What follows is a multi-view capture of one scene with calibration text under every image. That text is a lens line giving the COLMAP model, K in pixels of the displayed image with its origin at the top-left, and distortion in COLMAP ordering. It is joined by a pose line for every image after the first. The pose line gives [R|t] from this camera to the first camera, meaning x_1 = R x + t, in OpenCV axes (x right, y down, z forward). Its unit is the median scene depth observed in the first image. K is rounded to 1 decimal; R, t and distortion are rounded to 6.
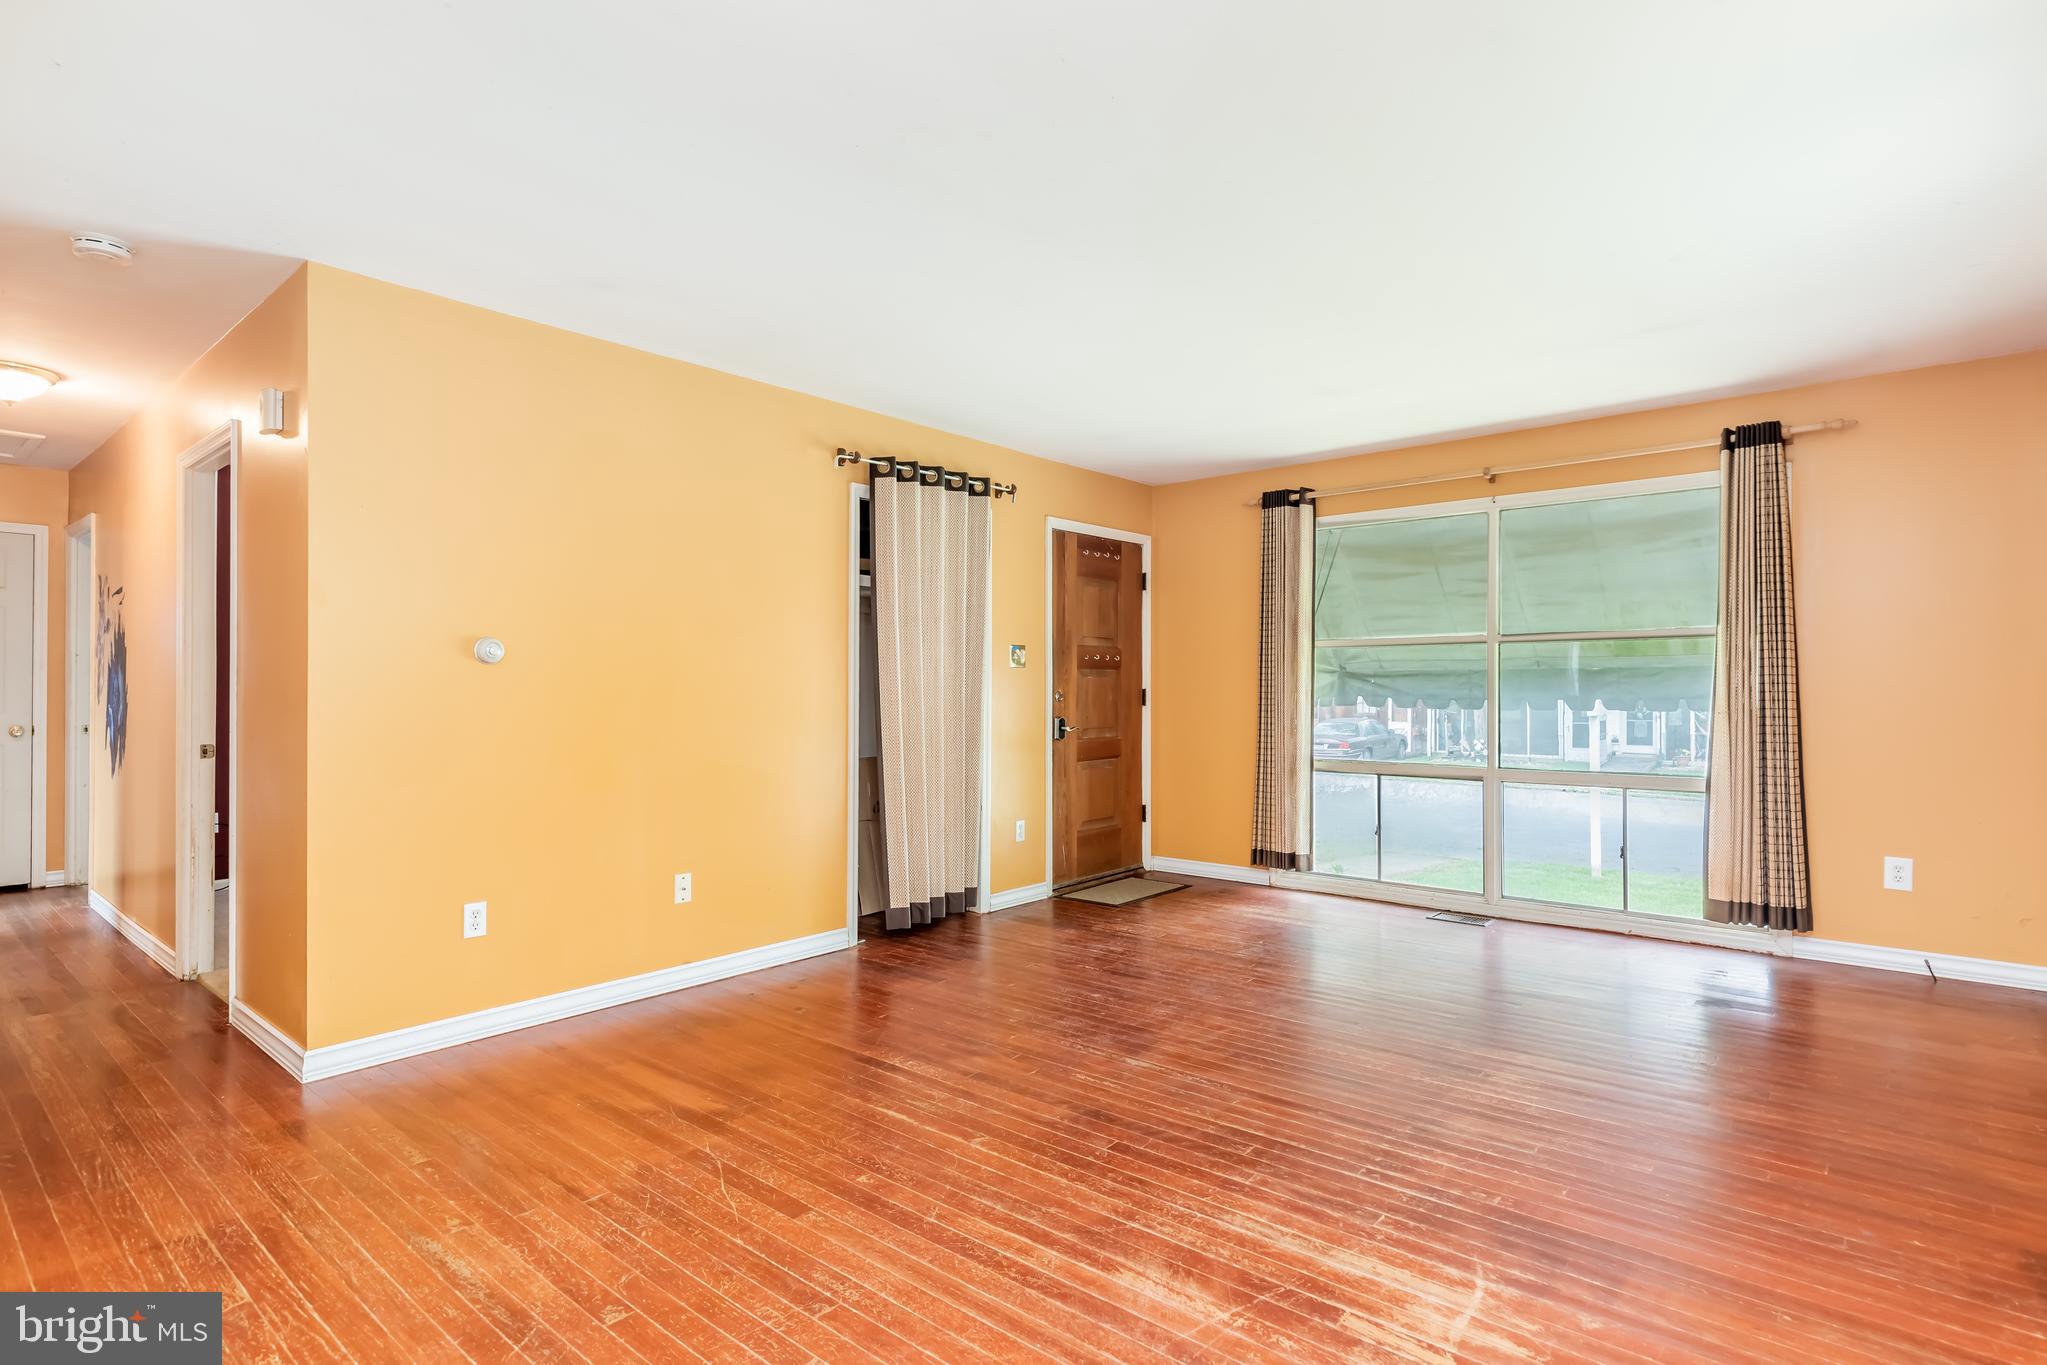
lens RADIAL K [[1010.6, 0, 1059.6], [0, 1010.6, 680.4], [0, 0, 1]] dist [0.002397, -0.000466]
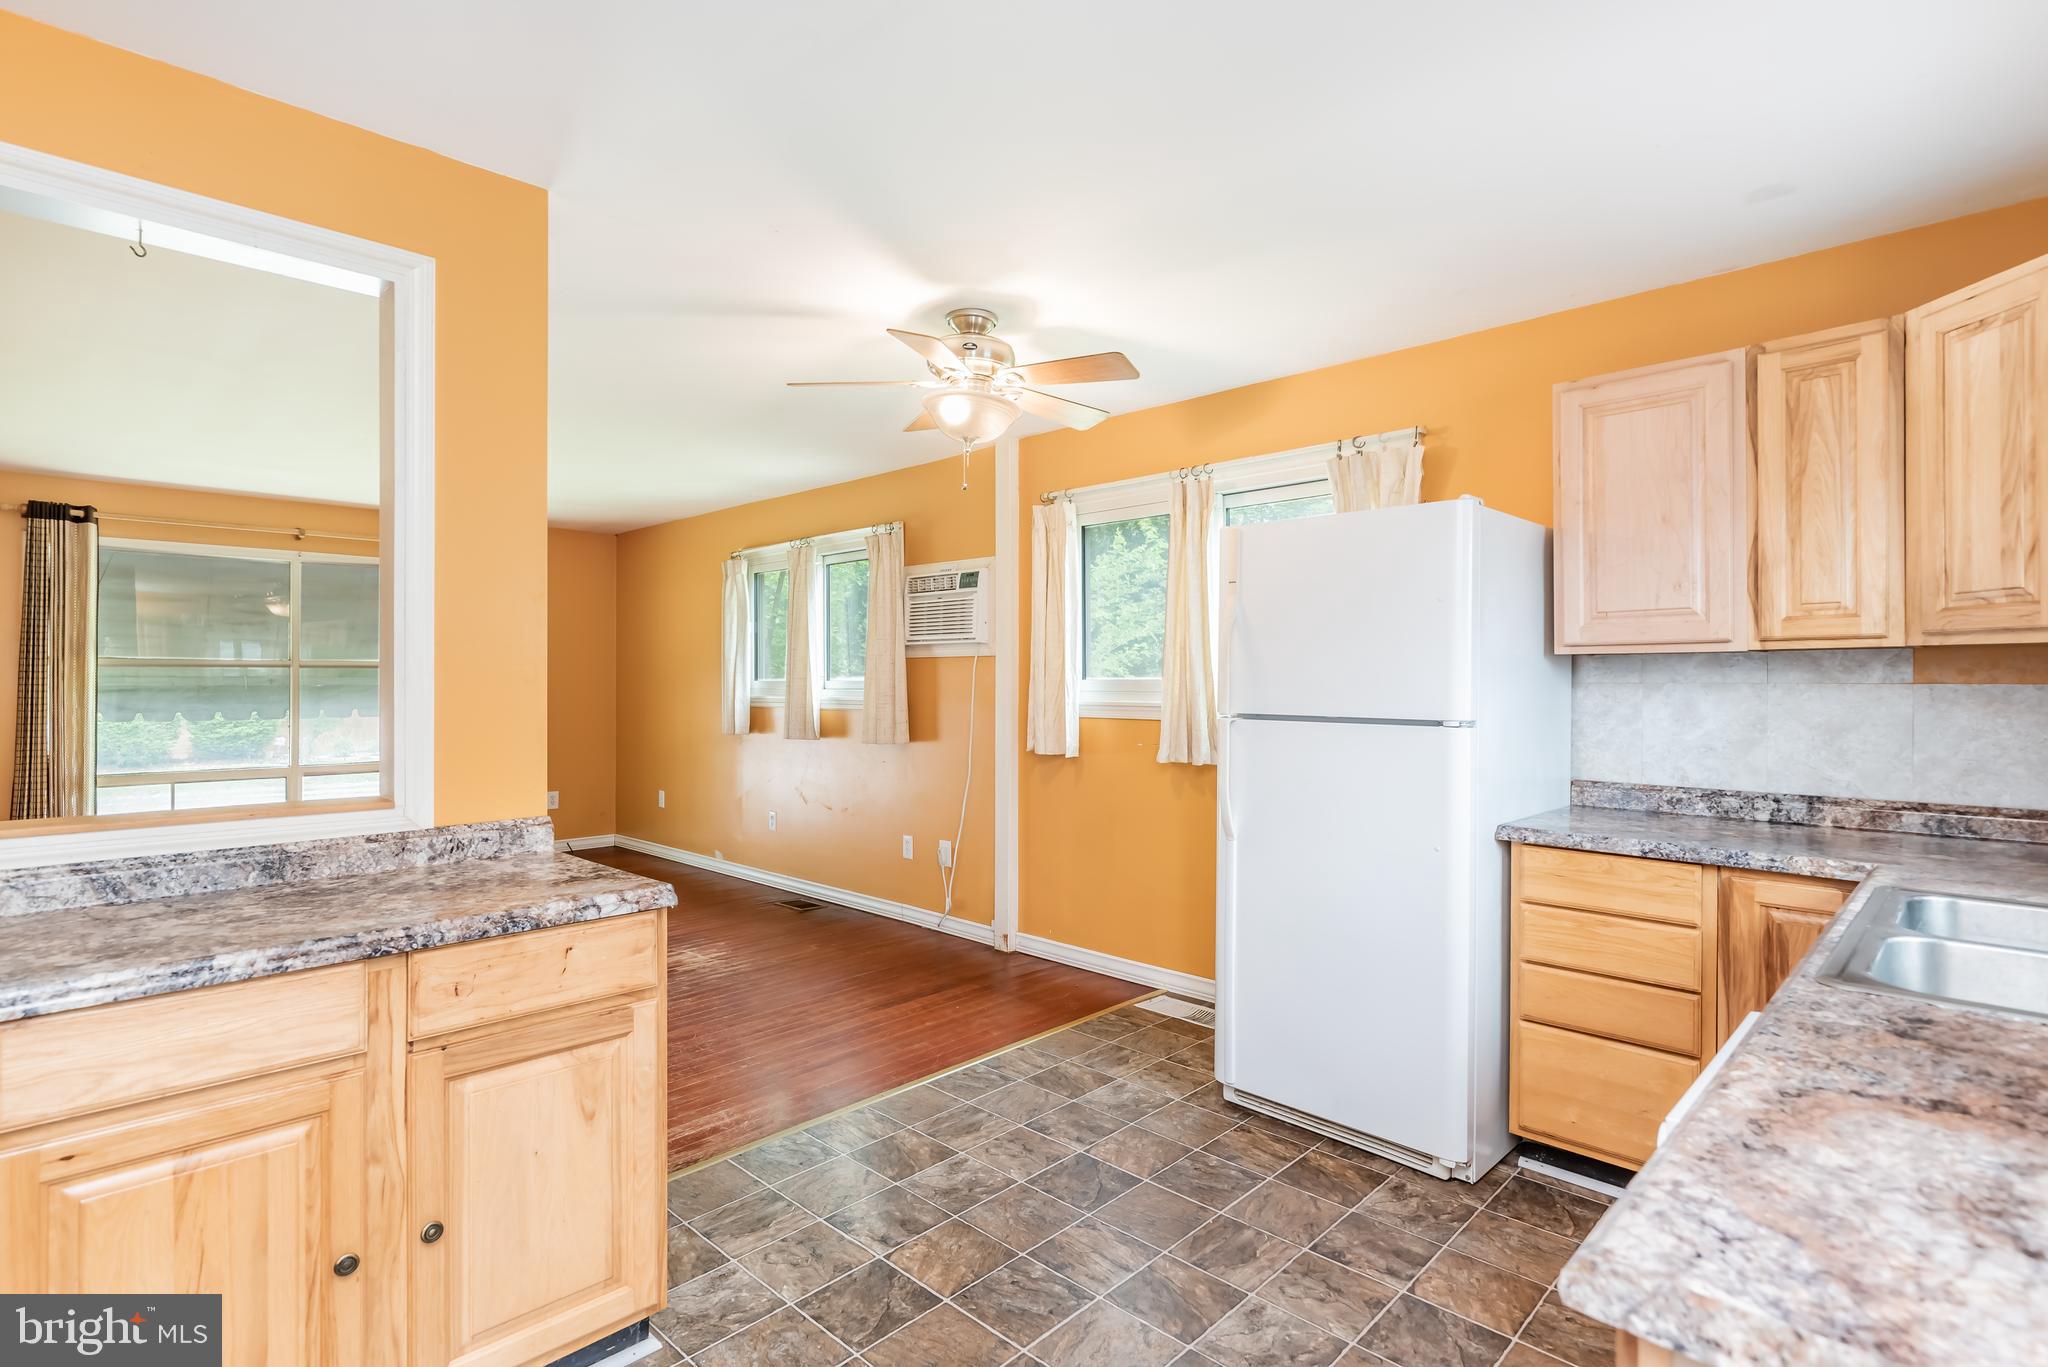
lens RADIAL K [[1011.1, 0, 1060.1], [0, 1011.1, 681.4], [0, 0, 1]] dist [0.002397, -0.000466]
pose [[0.074583, -0.001255, 0.997214, -0.686220], [-0.007174, 0.999973, 0.001795, -0.025979], [-0.997189, -0.007288, 0.074572, -0.033767]]
